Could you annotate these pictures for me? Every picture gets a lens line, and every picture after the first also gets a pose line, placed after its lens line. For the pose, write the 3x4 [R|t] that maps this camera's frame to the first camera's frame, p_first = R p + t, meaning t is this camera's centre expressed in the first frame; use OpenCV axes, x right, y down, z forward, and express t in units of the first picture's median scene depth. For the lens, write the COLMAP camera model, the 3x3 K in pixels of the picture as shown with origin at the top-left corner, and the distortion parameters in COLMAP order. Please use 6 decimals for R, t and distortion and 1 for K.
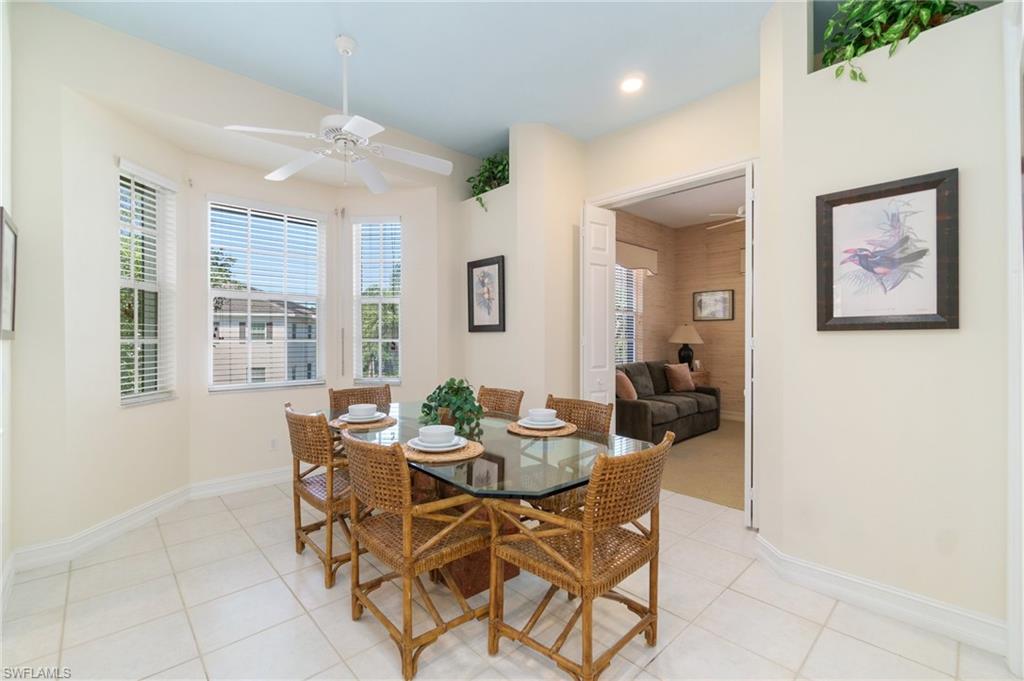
lens RADIAL K [[442.9, 0, 508.6], [0, 442.9, 339.1], [0, 0, 1]] dist [-0.003006, 0.000944]
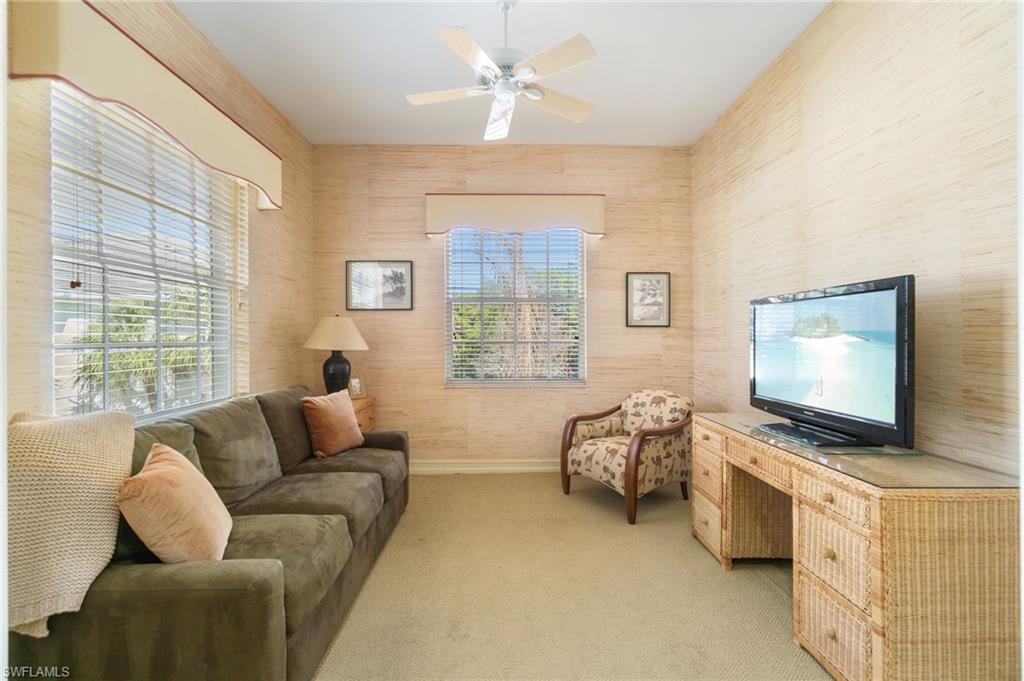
lens RADIAL K [[442.9, 0, 508.6], [0, 442.9, 339.1], [0, 0, 1]] dist [-0.003006, 0.000944]
pose [[0.677524, -0.001154, 0.735500, 0.163461], [0.003784, 0.999991, -0.001917, -0.001691], [-0.735491, 0.004082, 0.677522, 0.542702]]
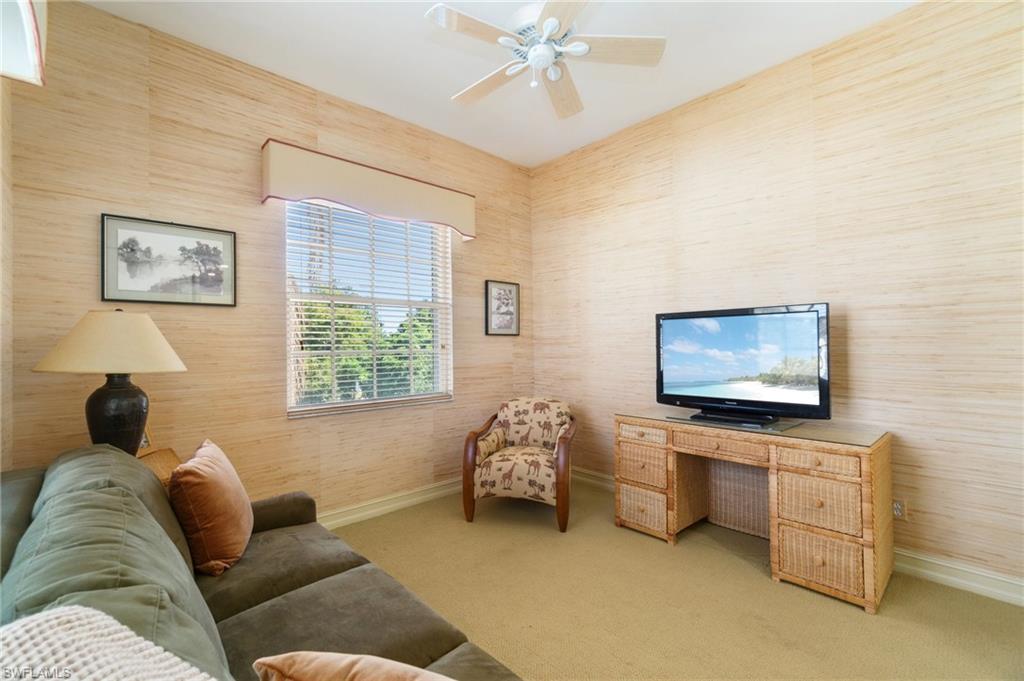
lens RADIAL K [[442.9, 0, 508.6], [0, 442.9, 339.1], [0, 0, 1]] dist [-0.003006, 0.000944]
pose [[0.013355, 0.013394, 0.999821, 0.119298], [0.013303, 0.999819, -0.013572, -0.005889], [-0.999822, 0.013482, 0.013174, 0.833889]]
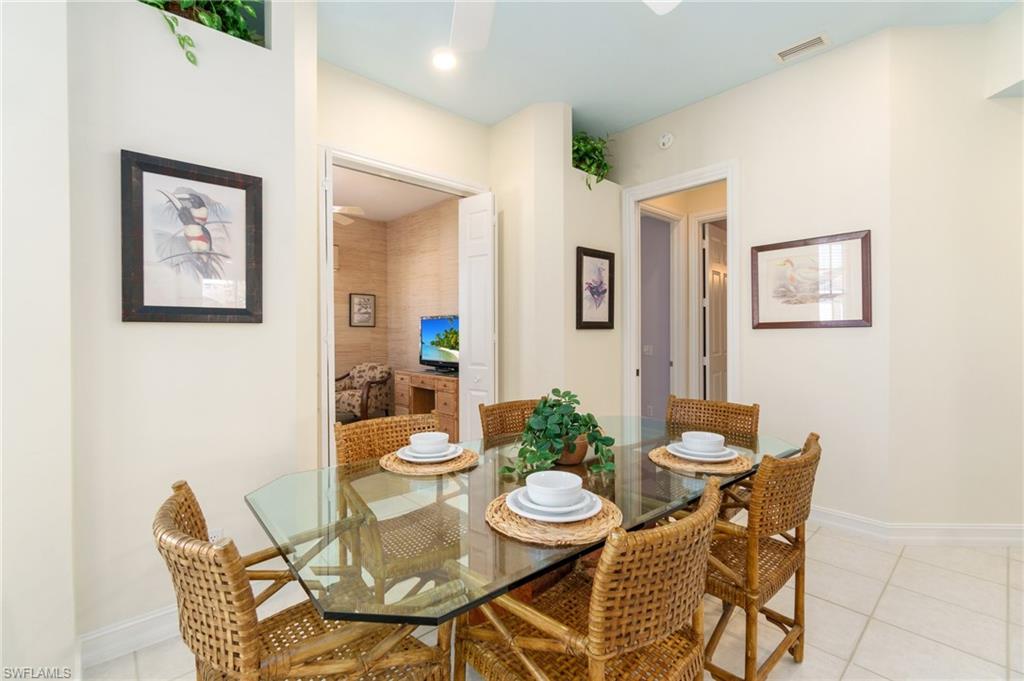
lens RADIAL K [[448.6, 0, 506.9], [0, 448.6, 336.9], [0, 0, 1]] dist [0.000706, 0.000268]
pose [[0.025038, -0.007627, 0.999657, -0.345430], [0.001990, 0.999969, 0.007579, -0.002599], [-0.999685, 0.001799, 0.025052, 0.444377]]
